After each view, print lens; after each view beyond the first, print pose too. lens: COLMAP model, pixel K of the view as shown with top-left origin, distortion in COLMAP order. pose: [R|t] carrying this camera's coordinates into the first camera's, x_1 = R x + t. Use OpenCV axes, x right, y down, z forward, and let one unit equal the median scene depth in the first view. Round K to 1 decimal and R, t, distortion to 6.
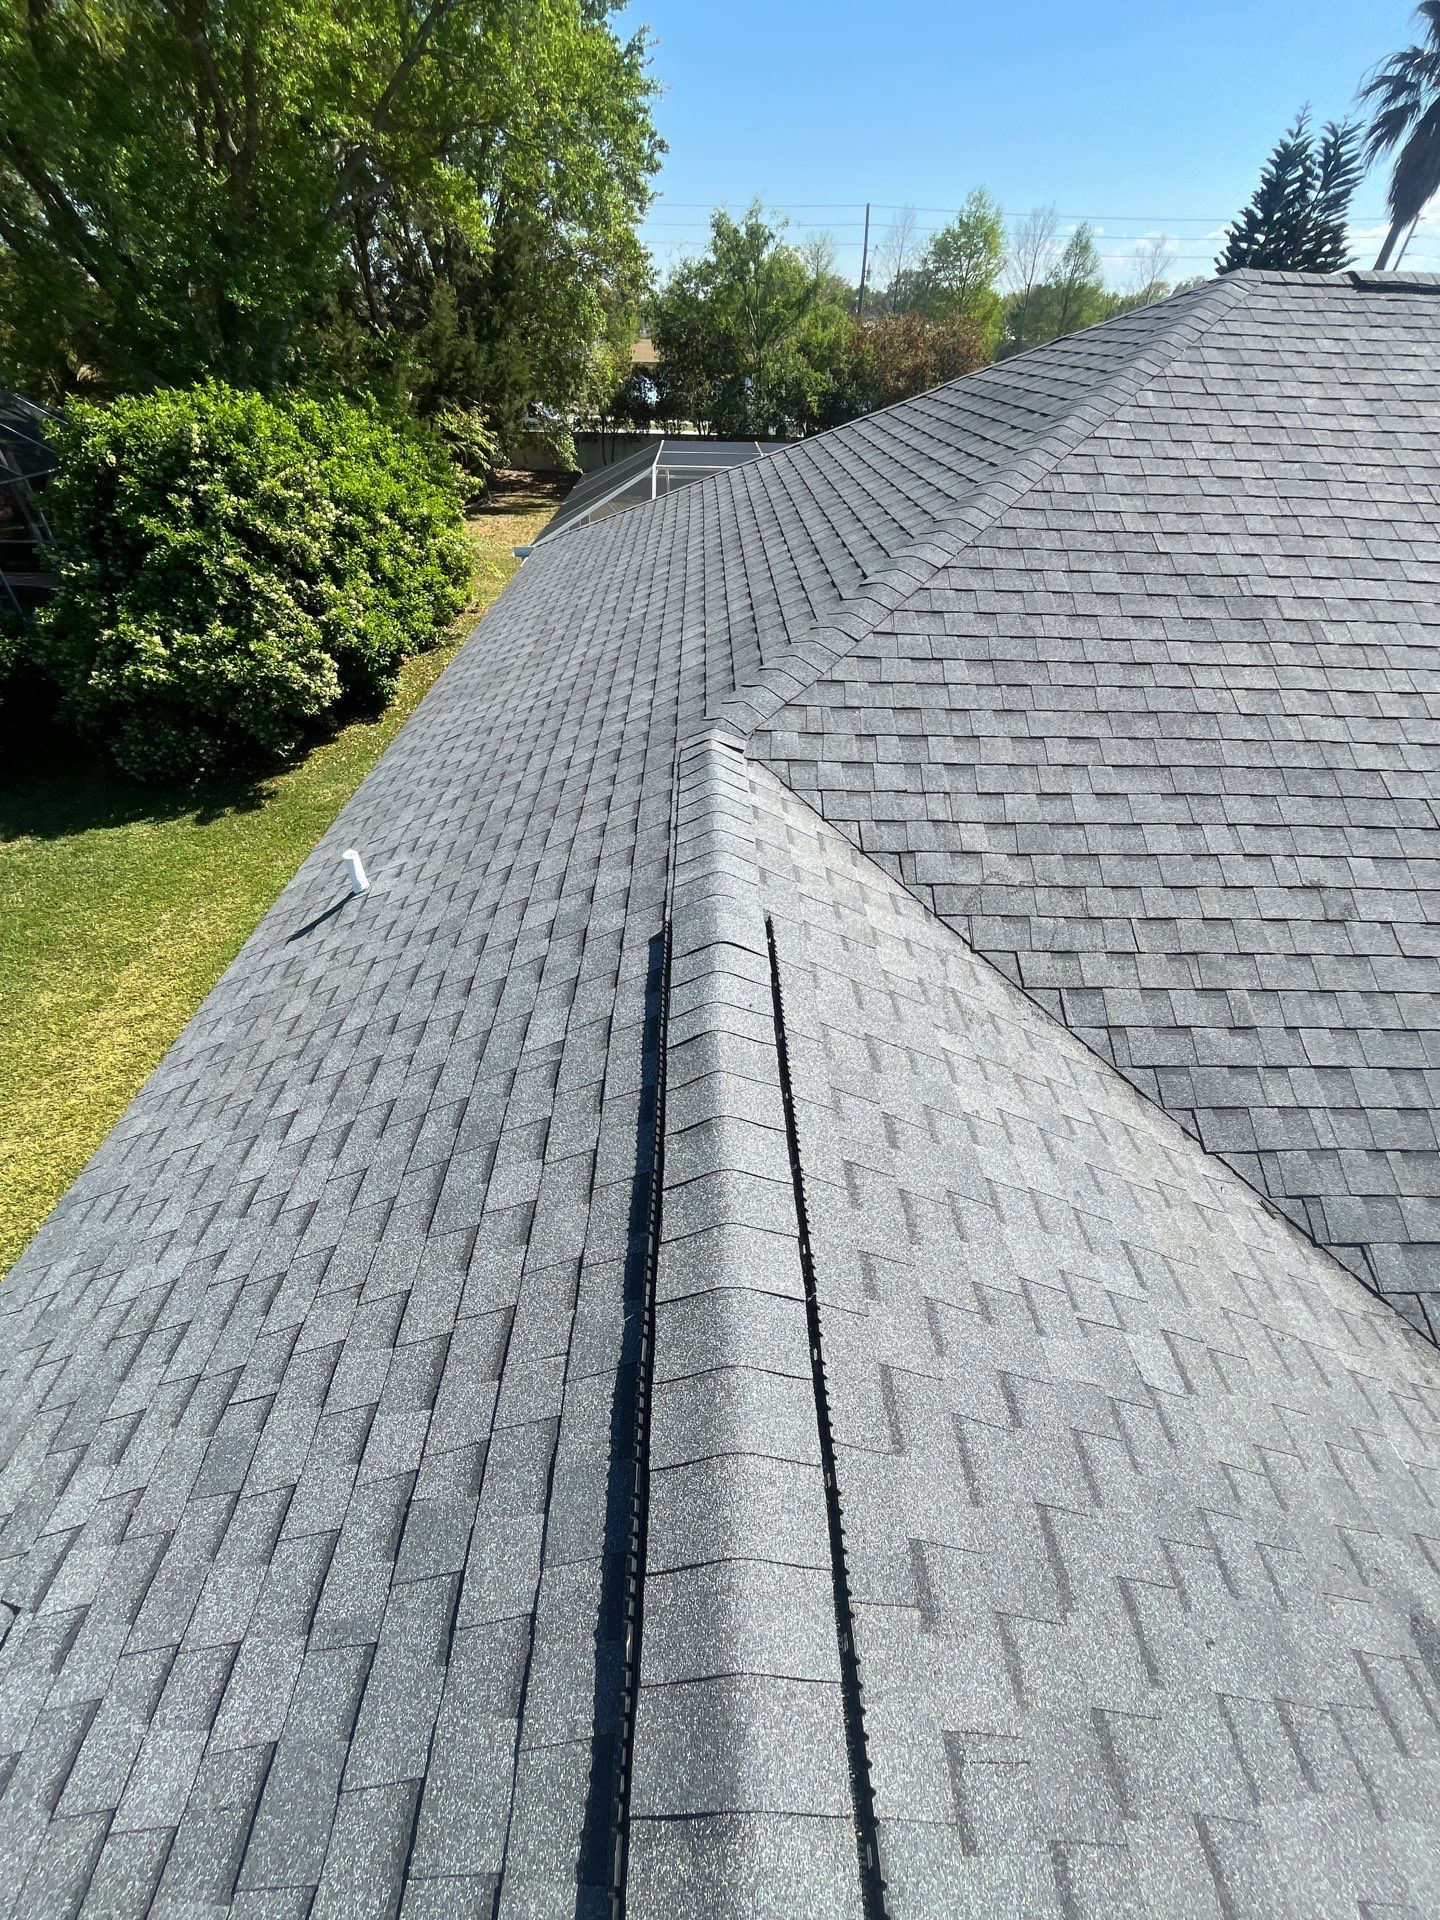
lens RADIAL K [[781.1, 0, 721.5], [0, 781.1, 956.1], [0, 0, 1]] dist [-0.002967, -0.000174]
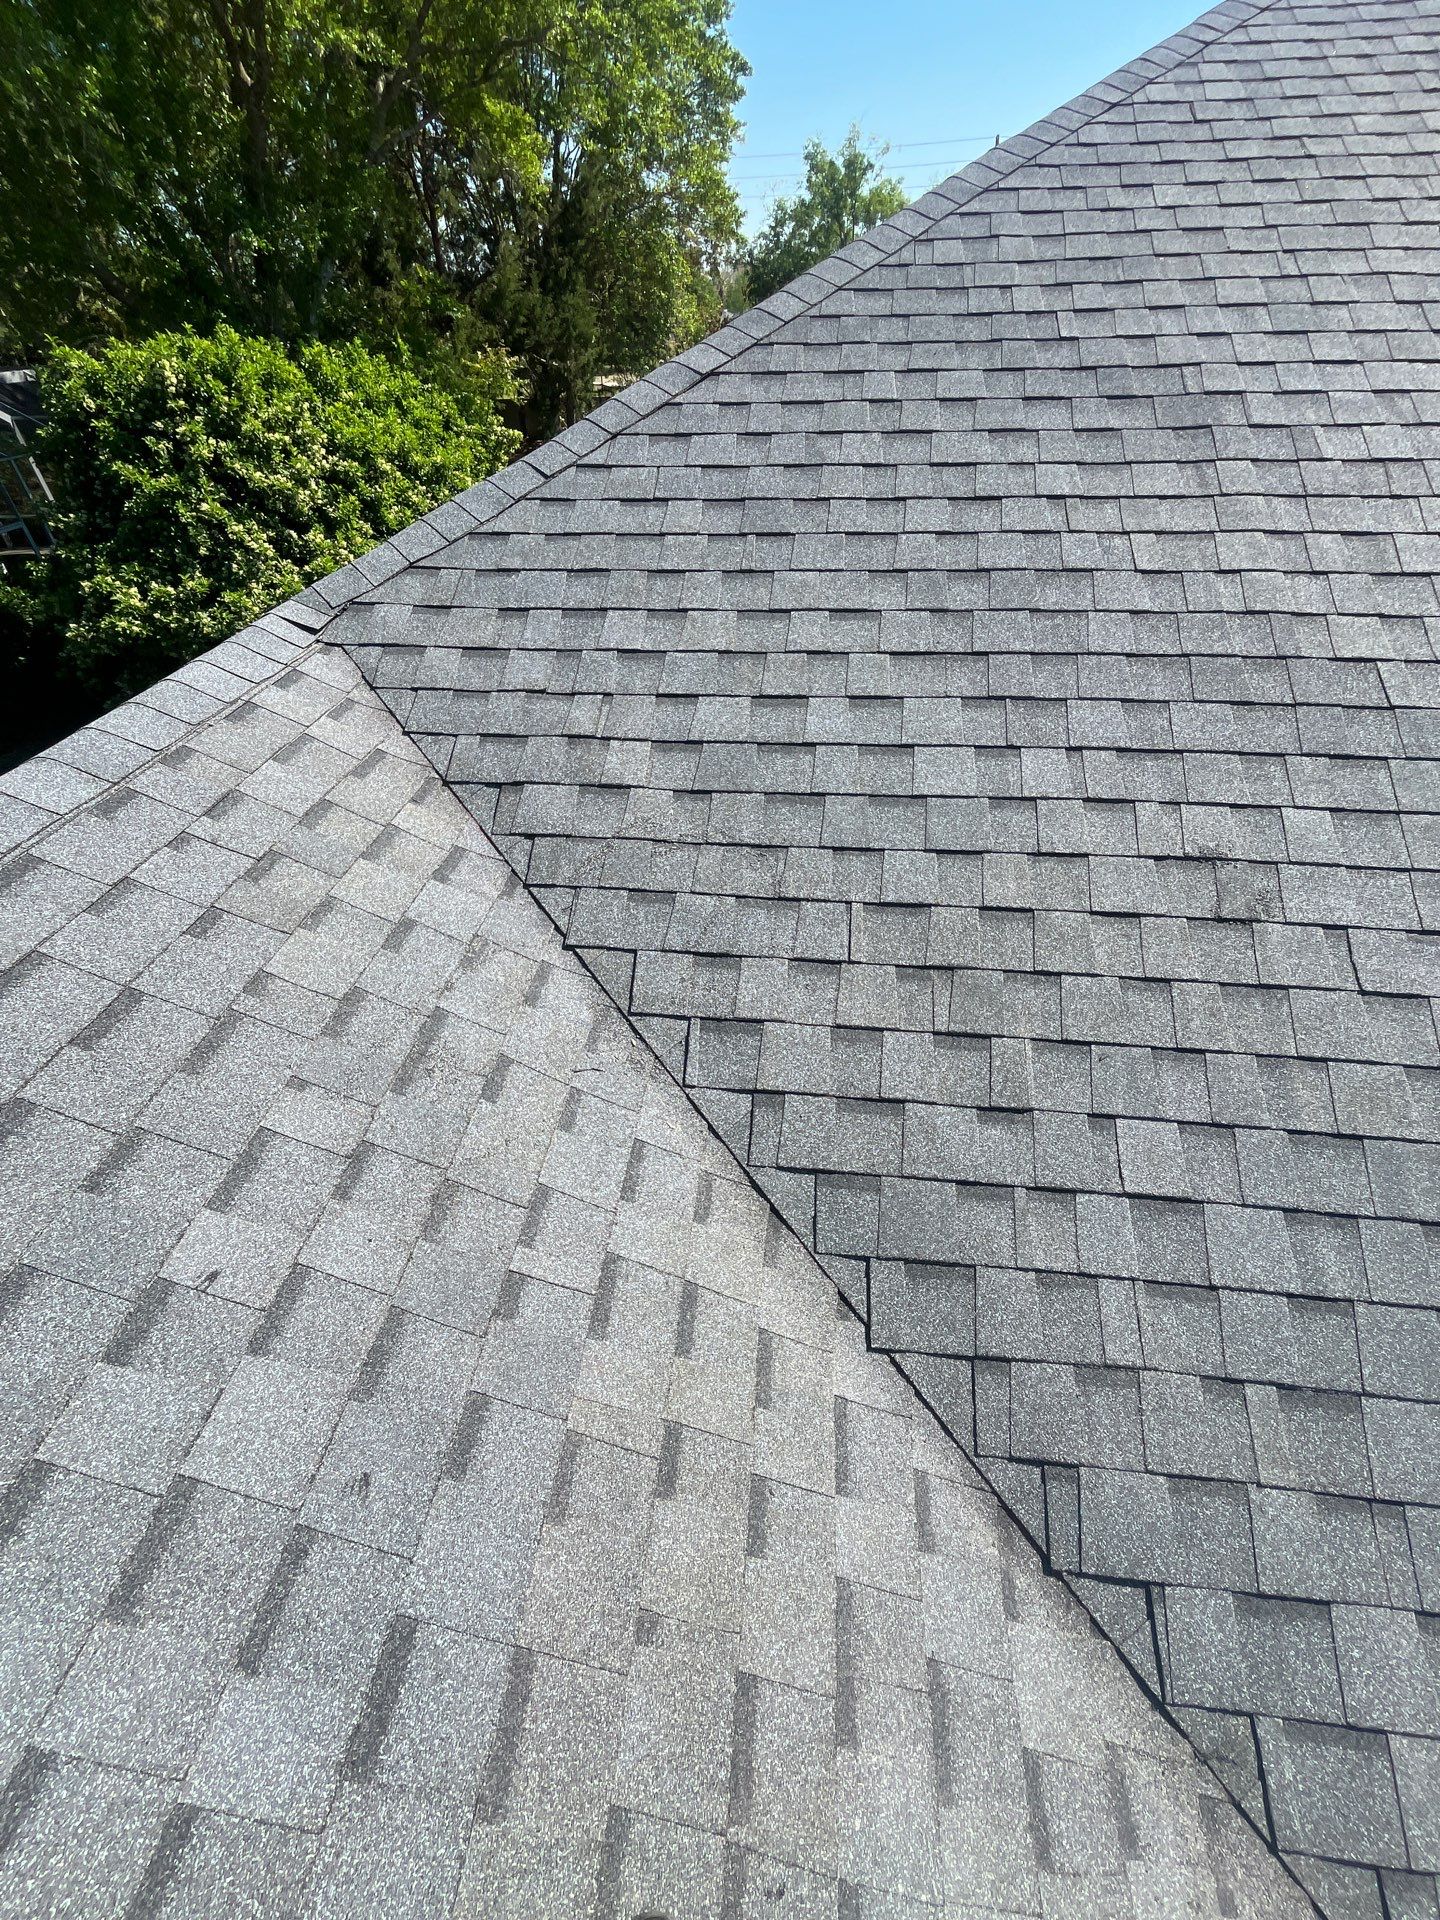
lens RADIAL K [[781.1, 0, 721.5], [0, 781.1, 956.1], [0, 0, 1]] dist [-0.002967, -0.000174]
pose [[0.990276, 0.045633, -0.131418, 0.467366], [-0.042790, 0.998787, 0.024376, -0.016973], [0.132371, -0.018515, 0.991027, 0.379504]]
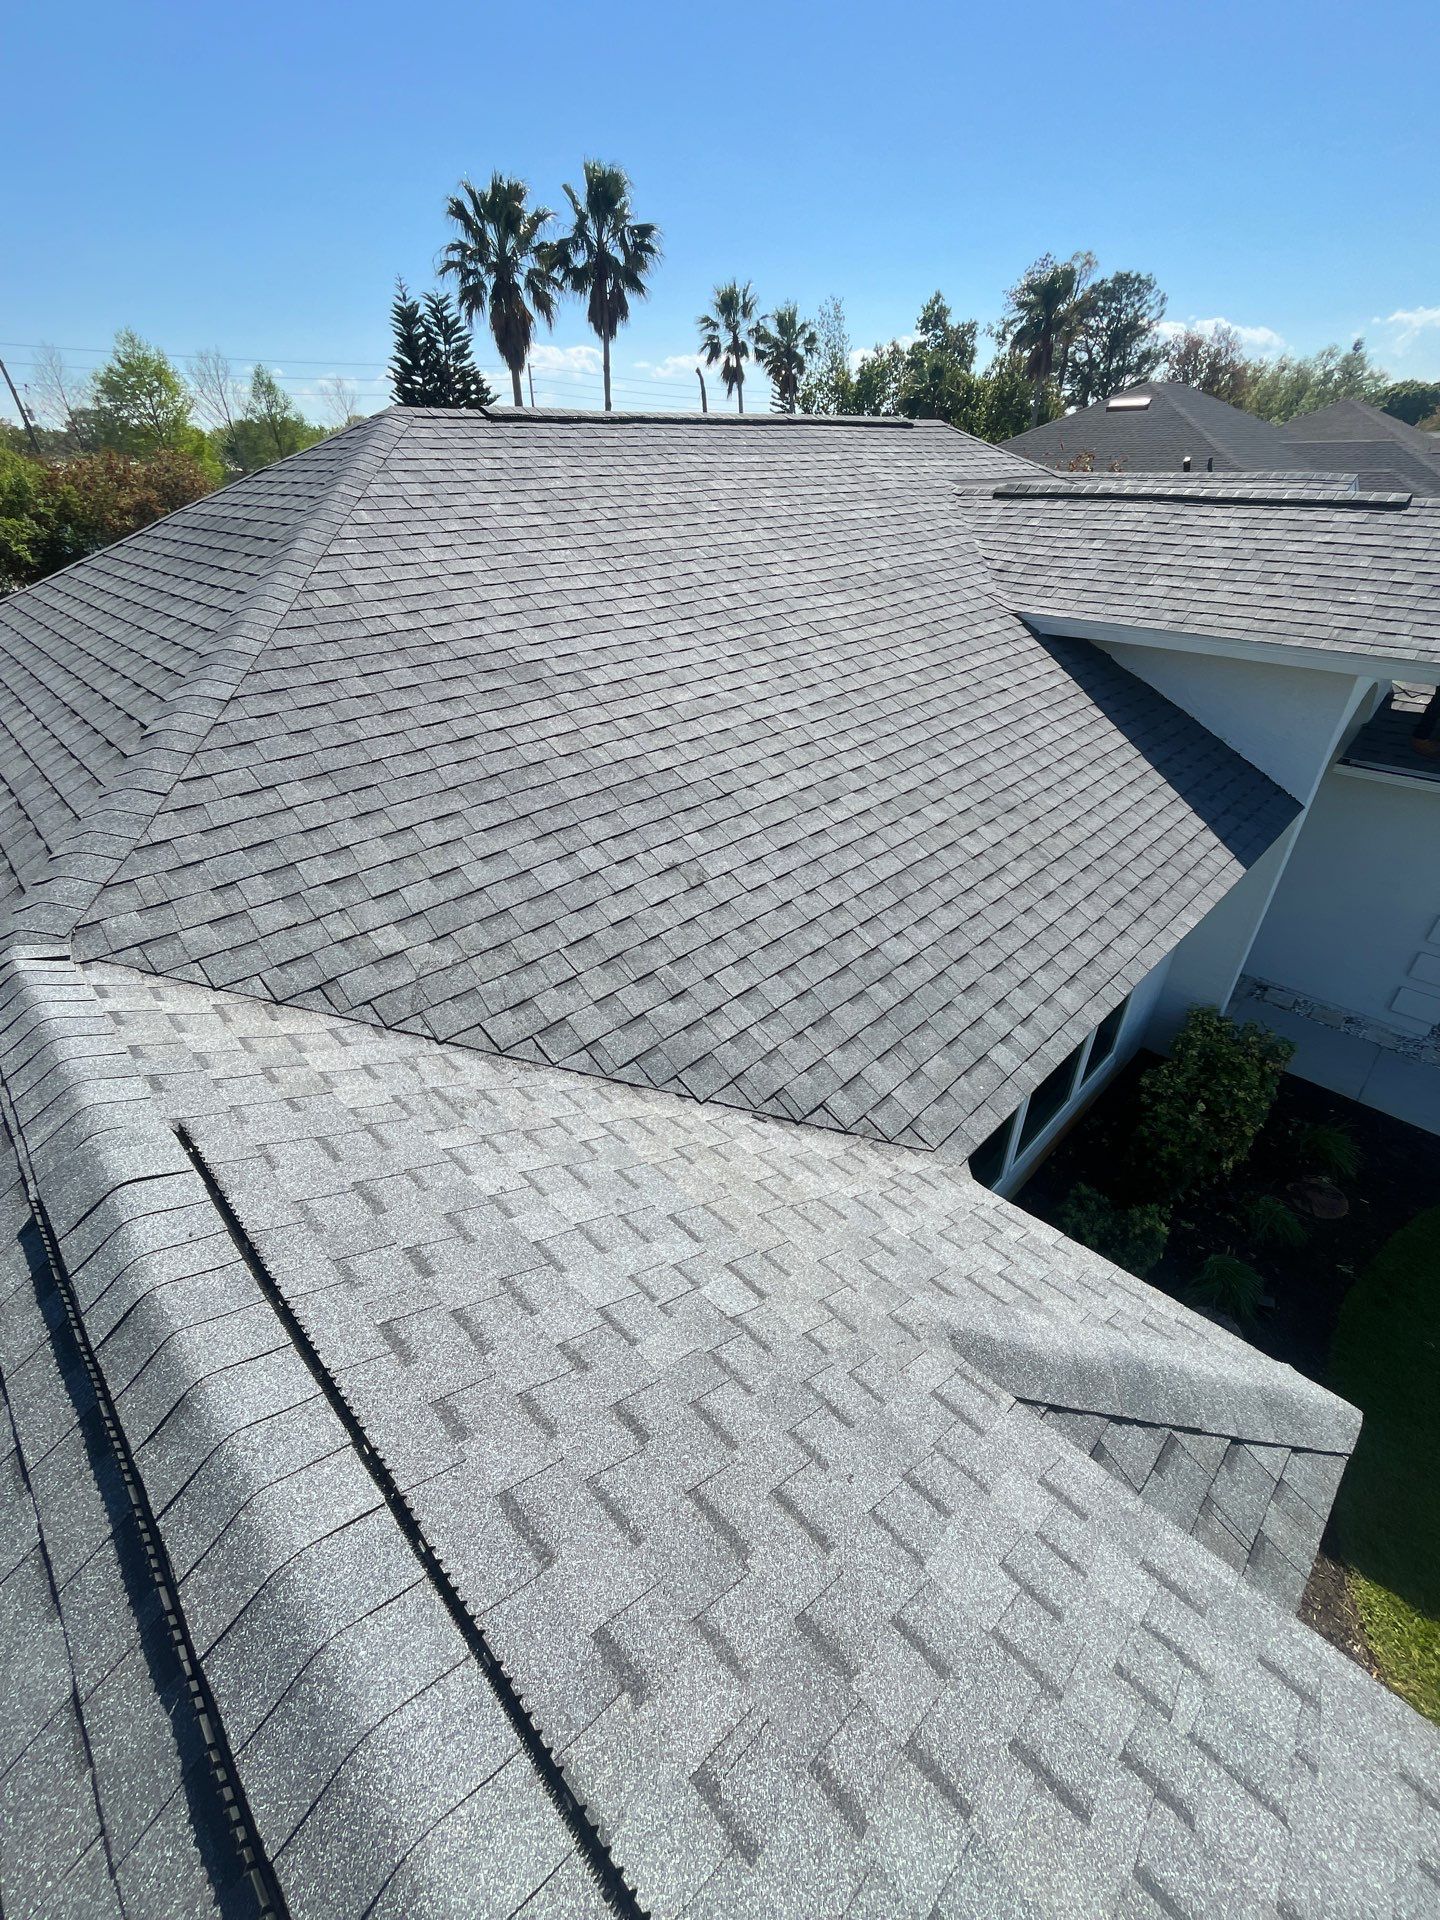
lens RADIAL K [[781.1, 0, 721.5], [0, 781.1, 956.1], [0, 0, 1]] dist [-0.002967, -0.000174]
pose [[0.718904, -0.404402, 0.565363, 0.057266], [0.462631, 0.885405, 0.045056, 0.015044], [-0.518796, 0.229164, 0.823610, -0.023614]]
